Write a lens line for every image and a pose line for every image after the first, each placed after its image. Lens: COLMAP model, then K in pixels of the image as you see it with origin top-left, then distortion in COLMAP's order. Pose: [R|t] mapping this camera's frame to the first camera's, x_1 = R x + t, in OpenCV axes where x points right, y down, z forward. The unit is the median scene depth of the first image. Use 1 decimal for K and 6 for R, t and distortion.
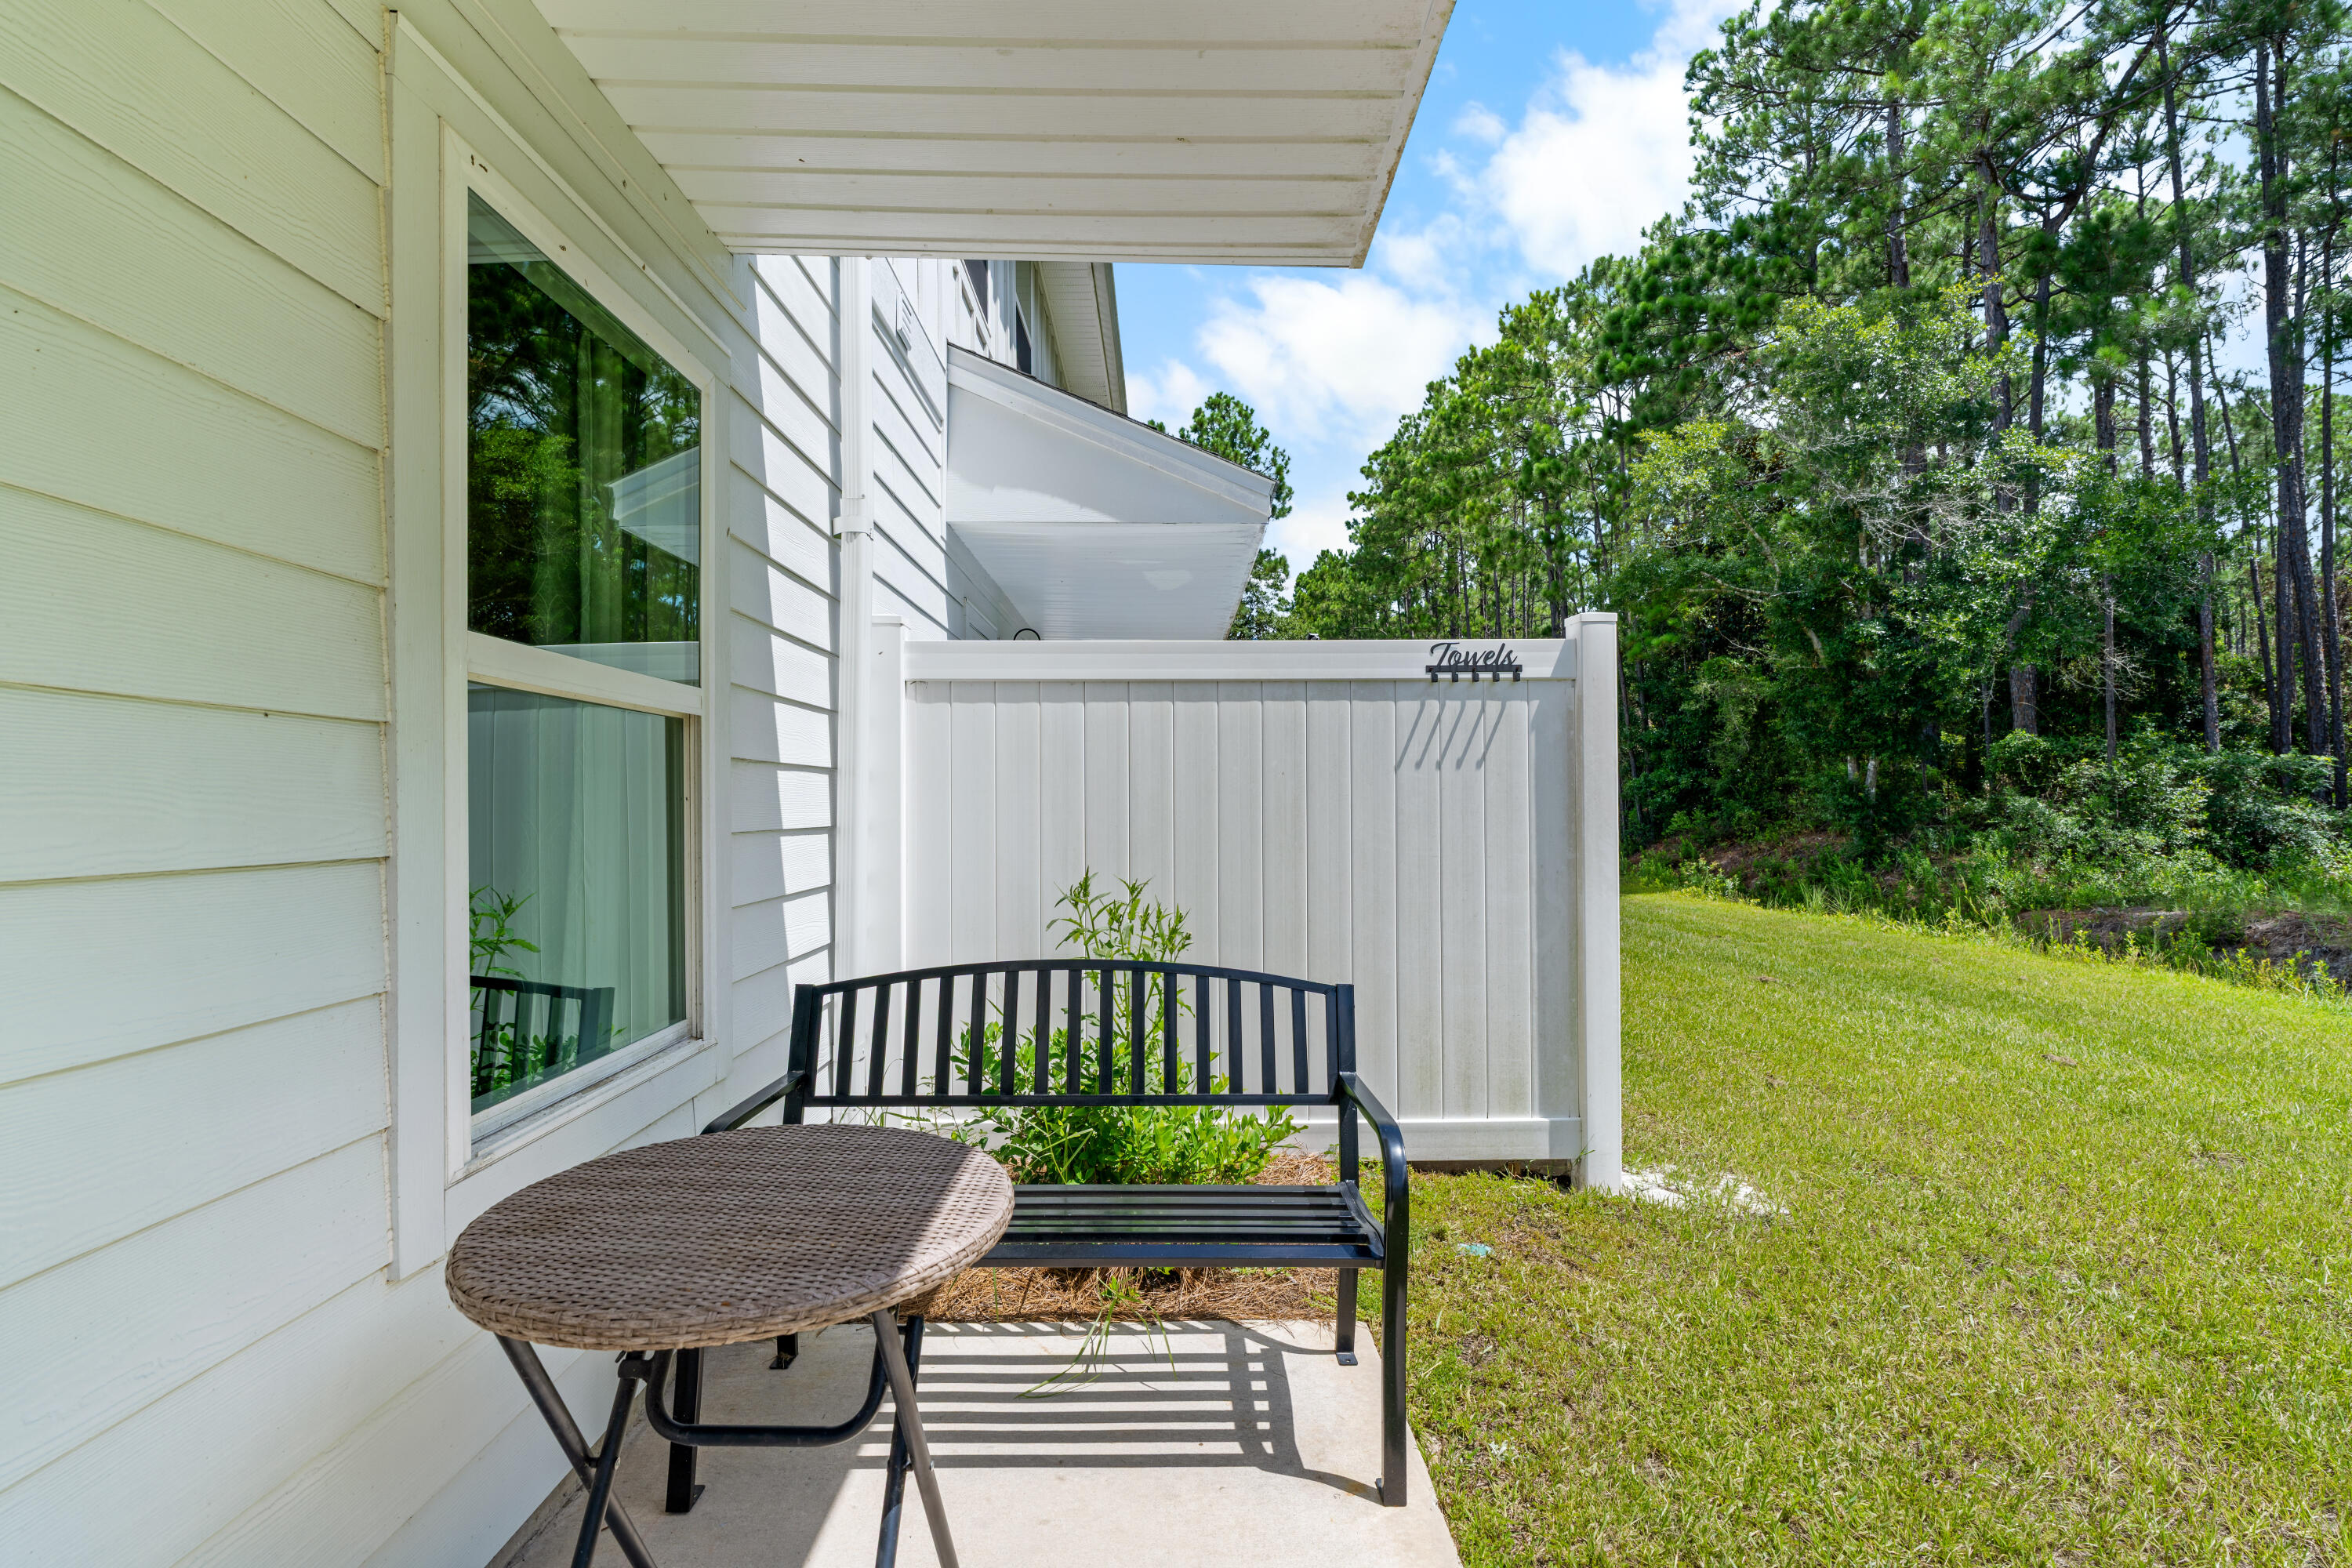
lens RADIAL K [[1065.0, 0, 1177.5], [0, 1065.0, 787.9], [0, 0, 1]] dist [-0.007294, 0.002153]
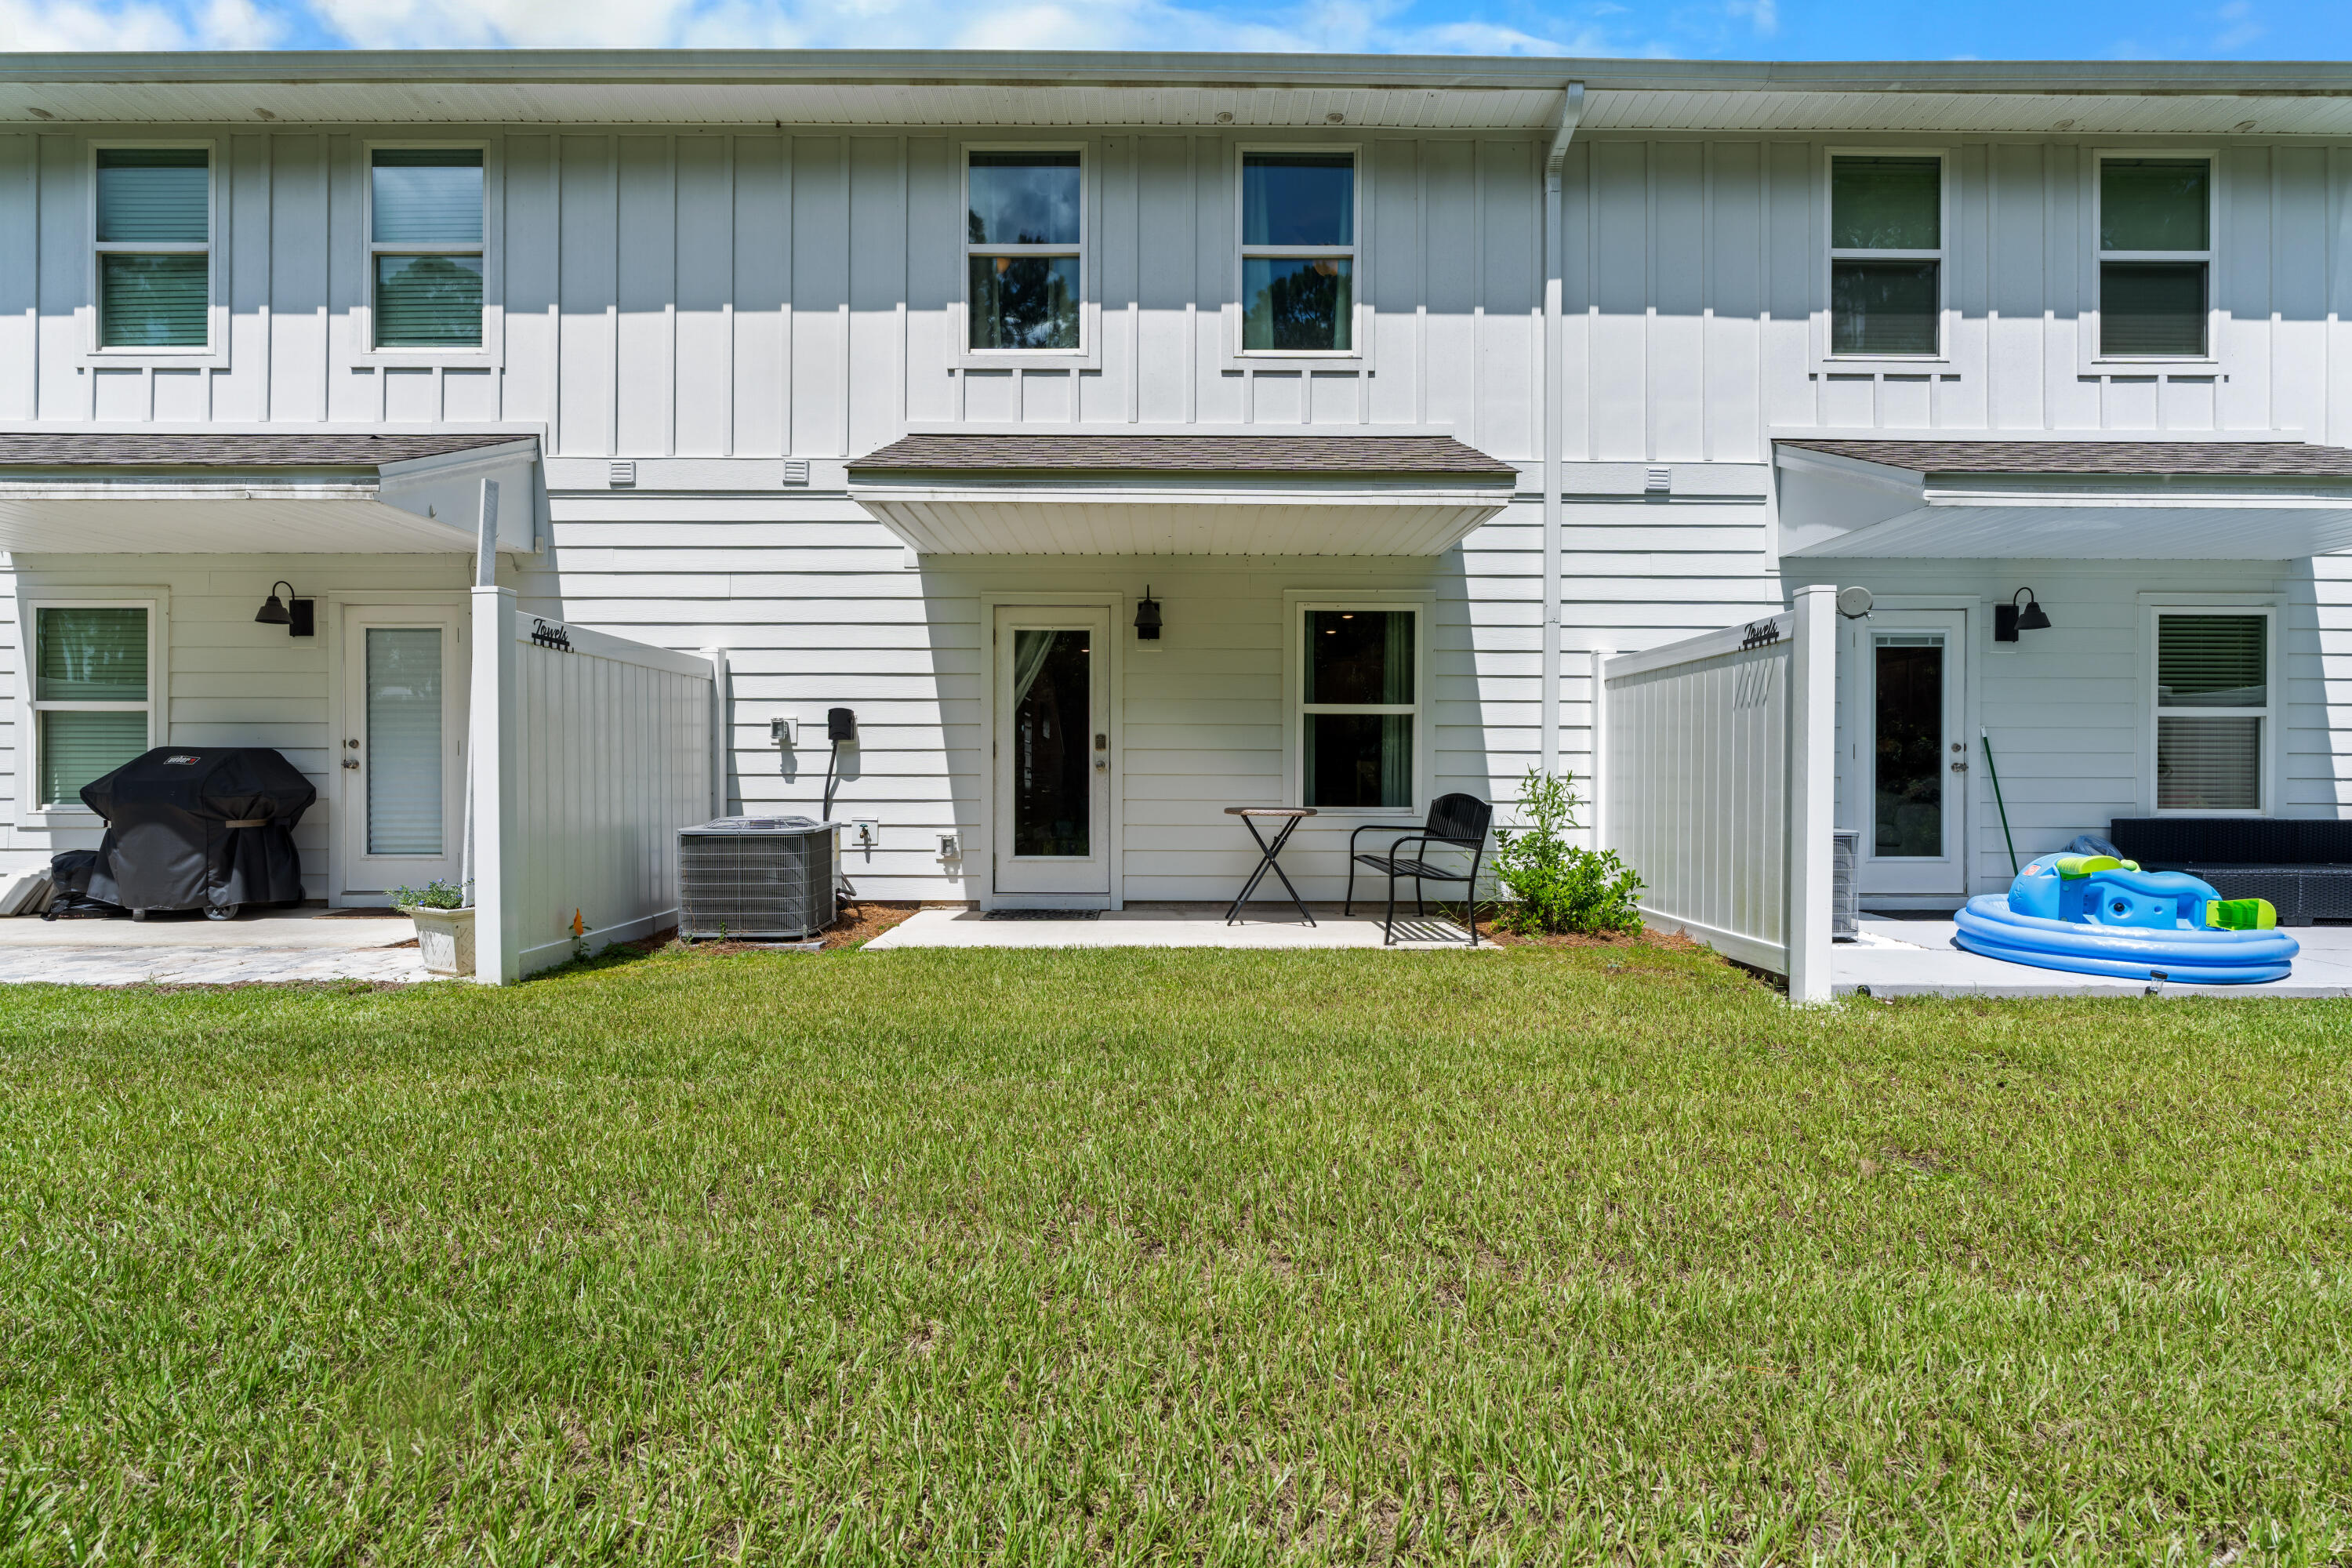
lens RADIAL K [[1065.0, 0, 1196.0], [0, 1065.0, 778.8], [0, 0, 1]] dist [-0.007294, 0.002153]
pose [[0.001278, 0.008464, -0.999963, 1.766169], [0.009206, 0.999922, 0.008475, 0.064538], [0.999957, -0.009217, 0.001200, 0.206935]]
